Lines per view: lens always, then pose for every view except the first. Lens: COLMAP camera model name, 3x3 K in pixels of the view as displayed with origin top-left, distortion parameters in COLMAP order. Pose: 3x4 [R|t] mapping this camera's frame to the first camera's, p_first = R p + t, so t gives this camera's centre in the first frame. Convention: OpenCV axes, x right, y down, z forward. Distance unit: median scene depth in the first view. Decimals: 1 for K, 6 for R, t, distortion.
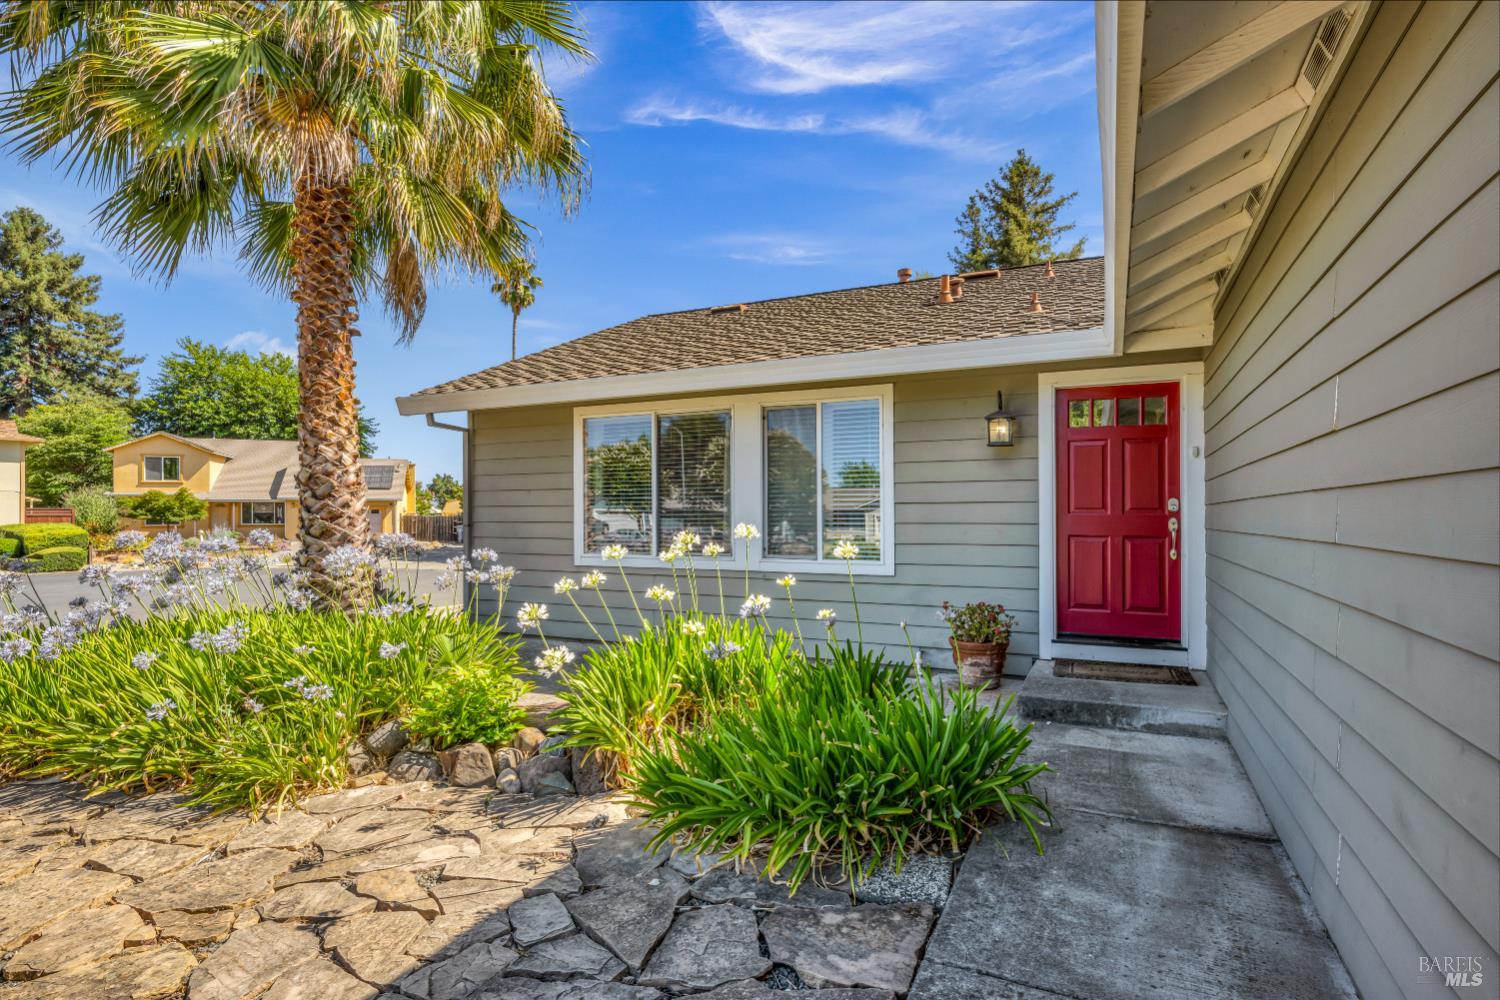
lens RADIAL K [[787.2, 0, 750.0], [0, 787.2, 500.0], [0, 0, 1]] dist [-0.002264, -0.000204]
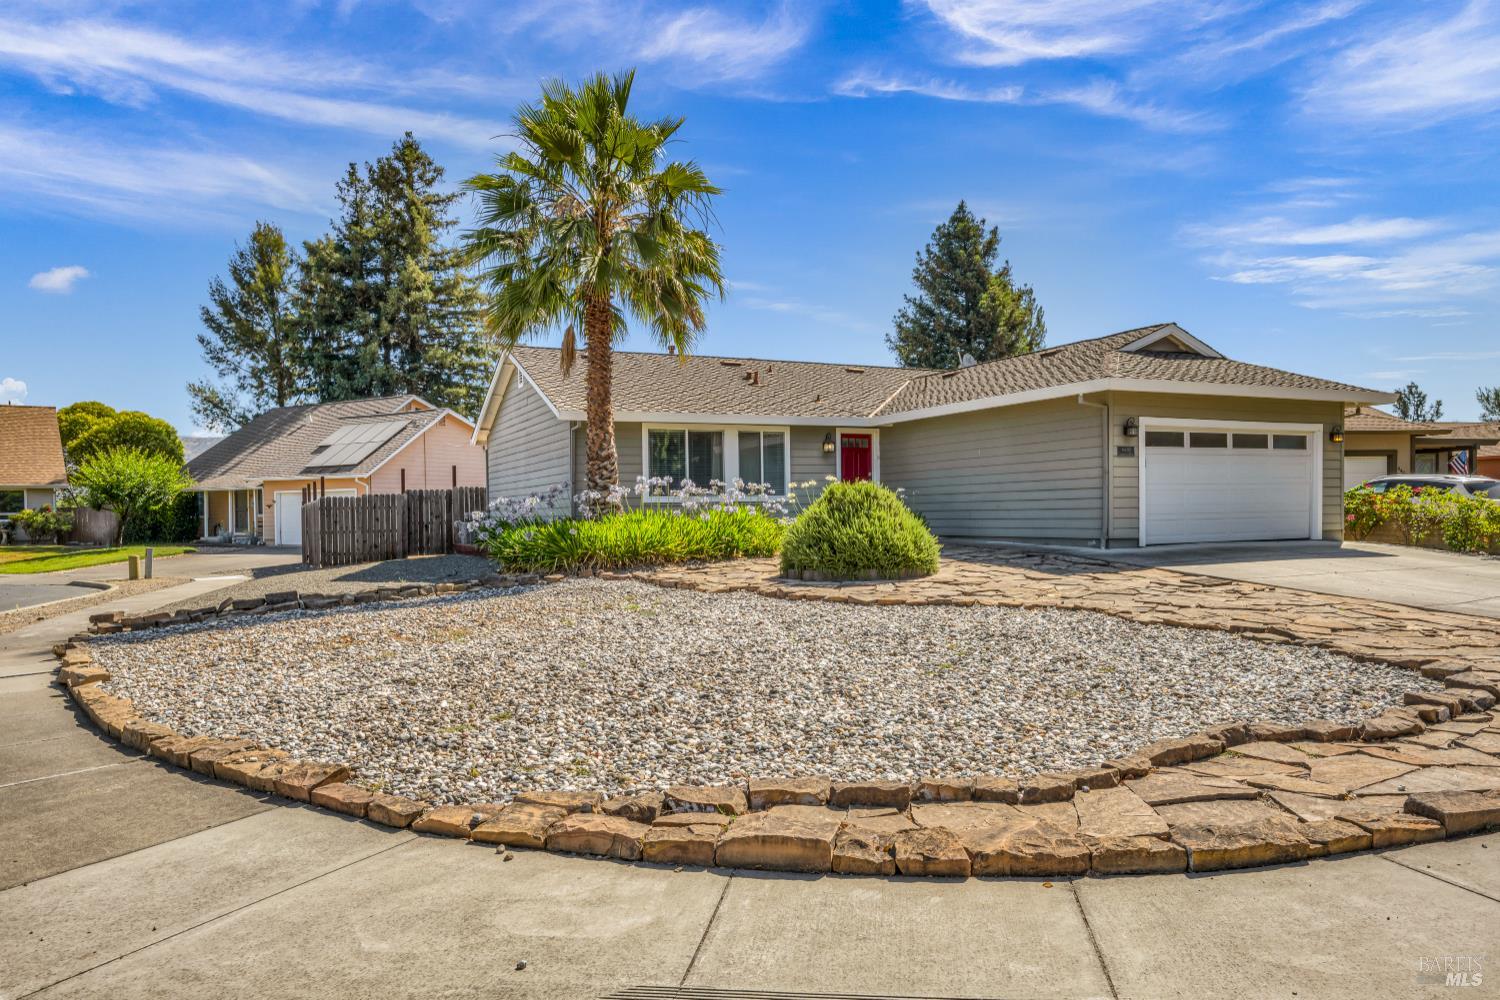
lens RADIAL K [[997.5, 0, 748.0], [0, 997.5, 570.3], [0, 0, 1]] dist [0.001603, 0.002483]
pose [[0.642921, -0.054399, 0.763999, -2.328106], [-0.000363, 0.997453, 0.071327, 0.086081], [-0.765933, -0.046135, 0.641263, -0.964805]]
